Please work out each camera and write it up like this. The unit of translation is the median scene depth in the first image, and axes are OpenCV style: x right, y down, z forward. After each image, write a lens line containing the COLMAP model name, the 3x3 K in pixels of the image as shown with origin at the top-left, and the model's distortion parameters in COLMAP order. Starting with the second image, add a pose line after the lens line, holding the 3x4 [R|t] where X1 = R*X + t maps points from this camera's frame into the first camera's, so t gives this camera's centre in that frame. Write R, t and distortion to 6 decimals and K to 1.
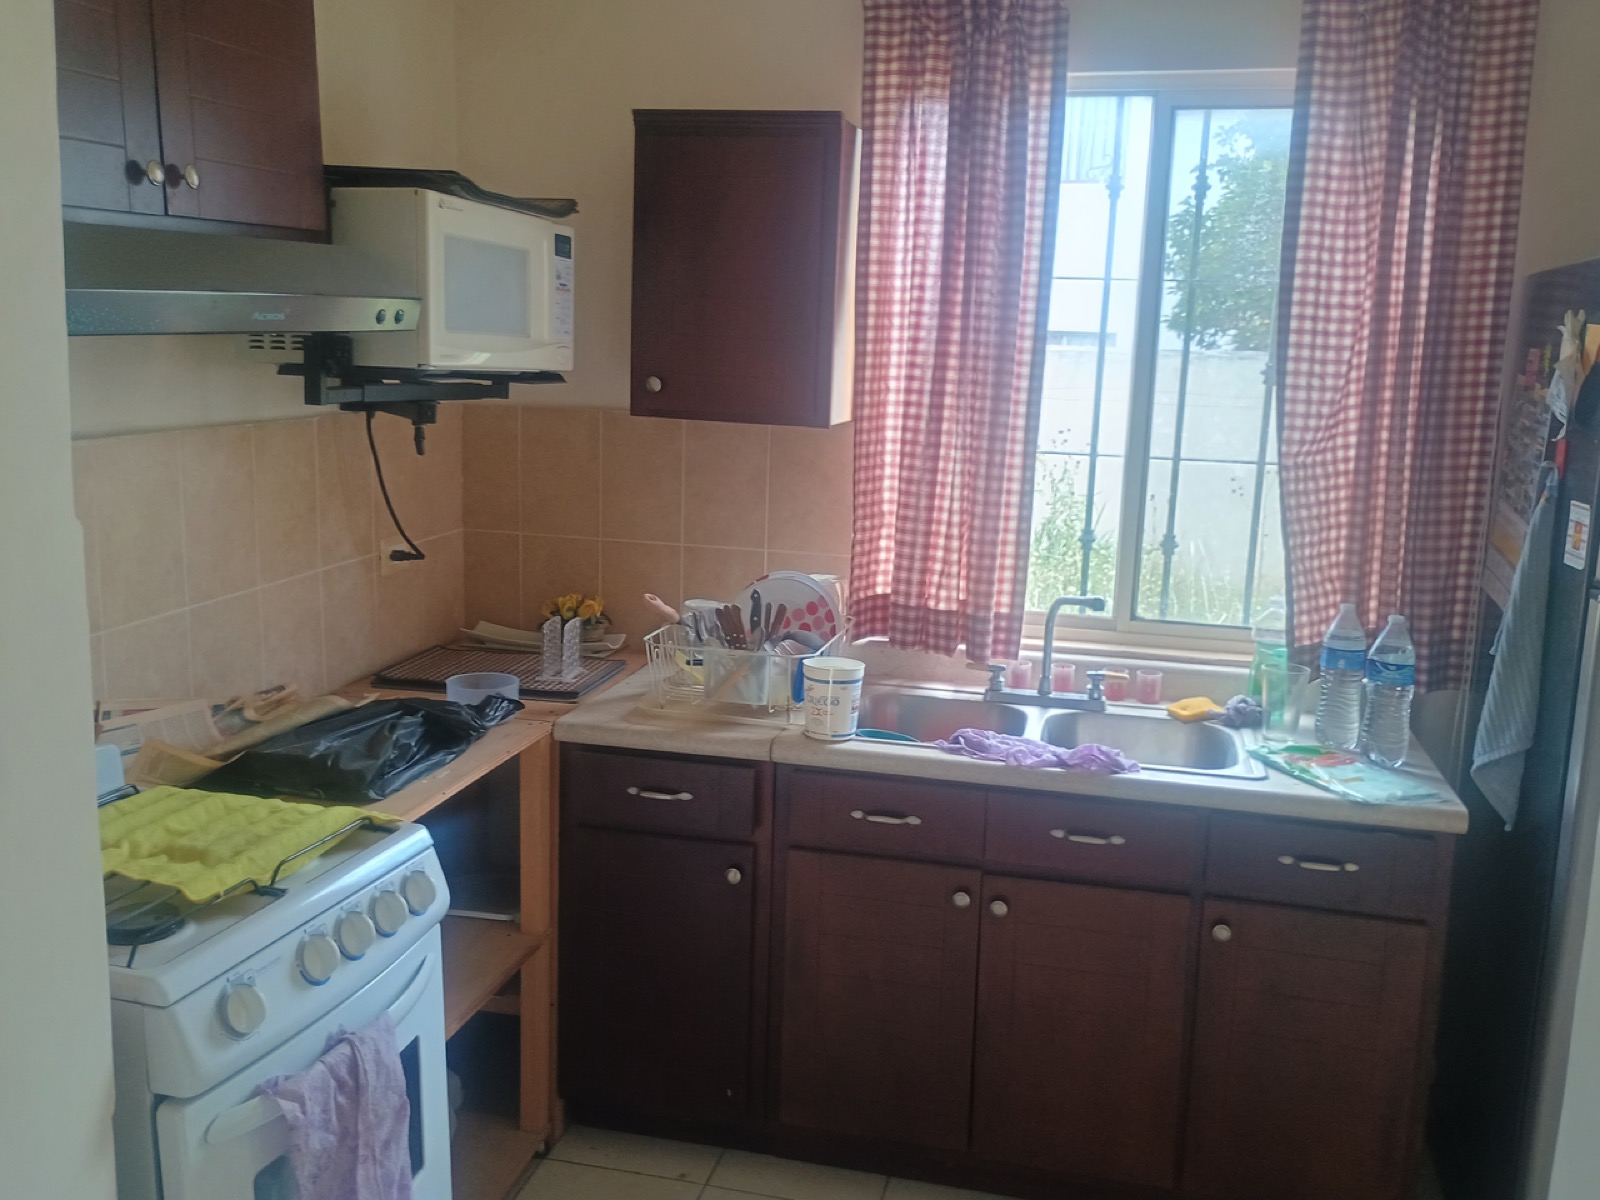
lens RADIAL K [[1404.8, 0, 800.0], [0, 1404.8, 600.0], [0, 0, 1]] dist [0.088479, -0.137778]
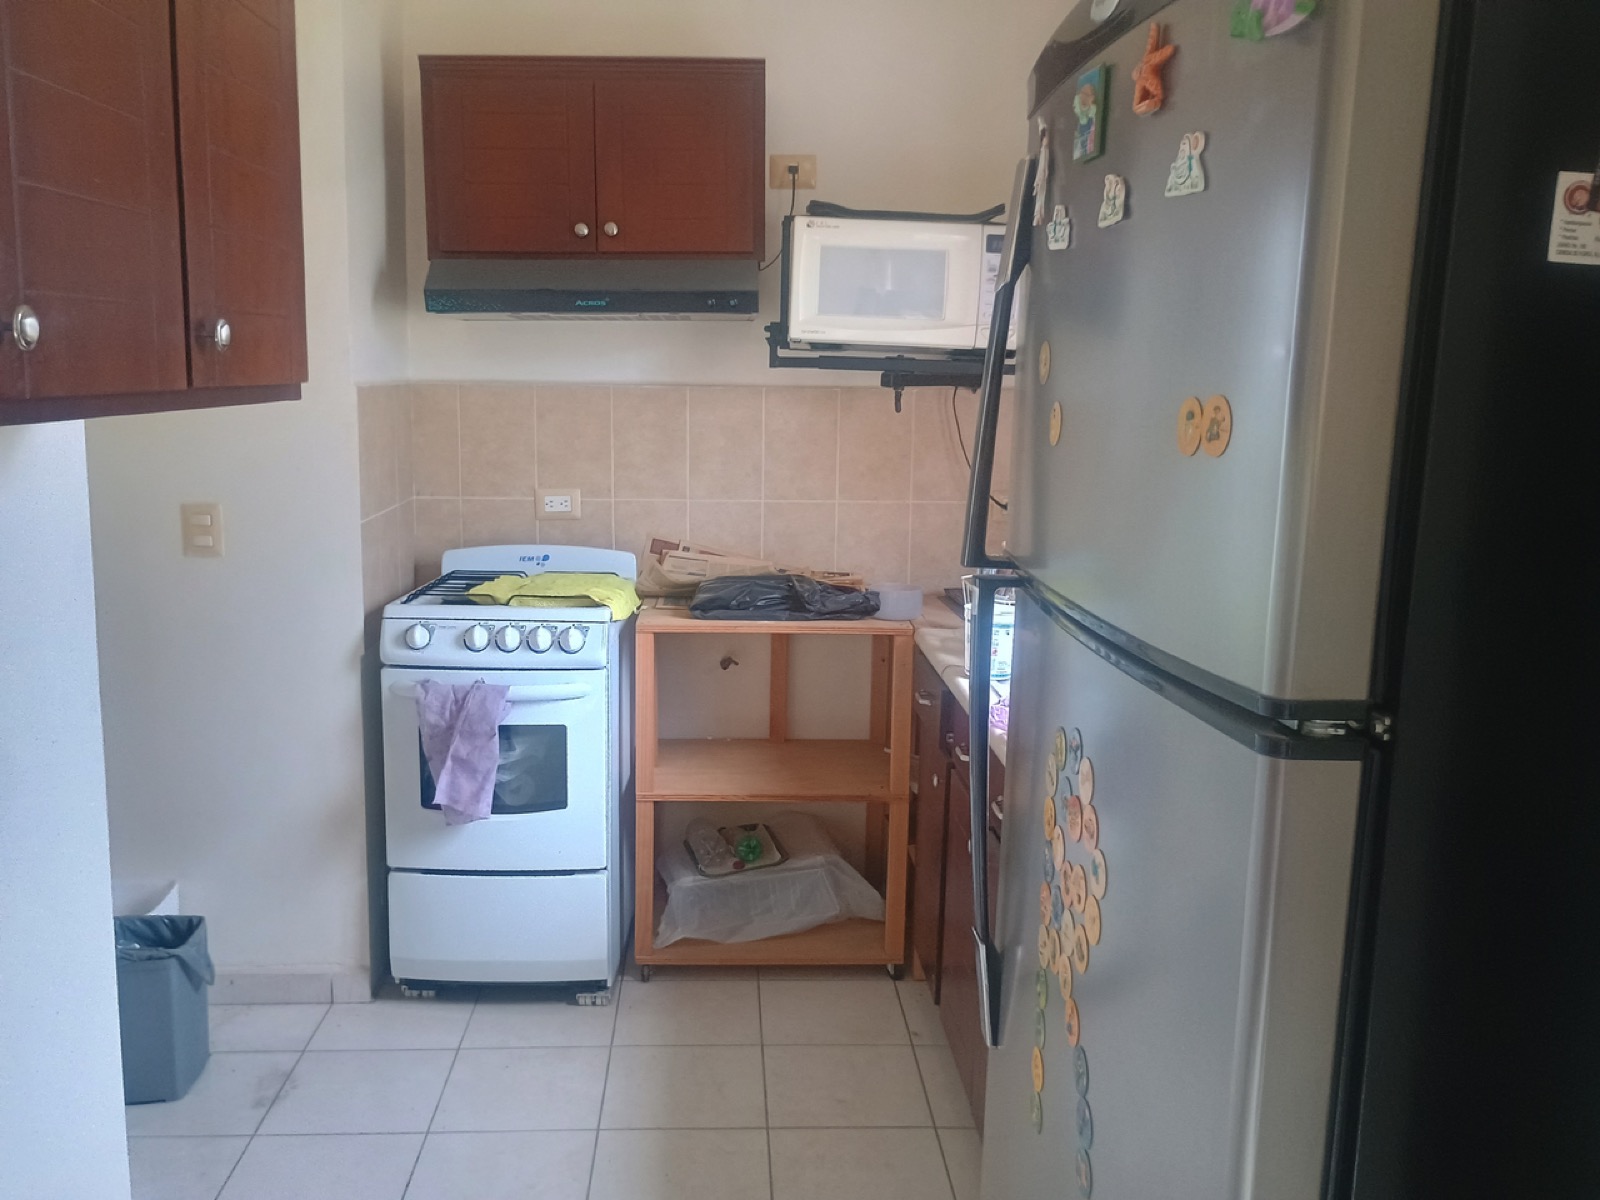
lens RADIAL K [[1404.8, 0, 800.0], [0, 1404.8, 600.0], [0, 0, 1]] dist [0.088479, -0.137778]
pose [[0.258323, 0.125761, -0.957838, 0.982884], [-0.189027, 0.978905, 0.077547, -0.014125], [0.947385, 0.161025, 0.276646, 0.555152]]
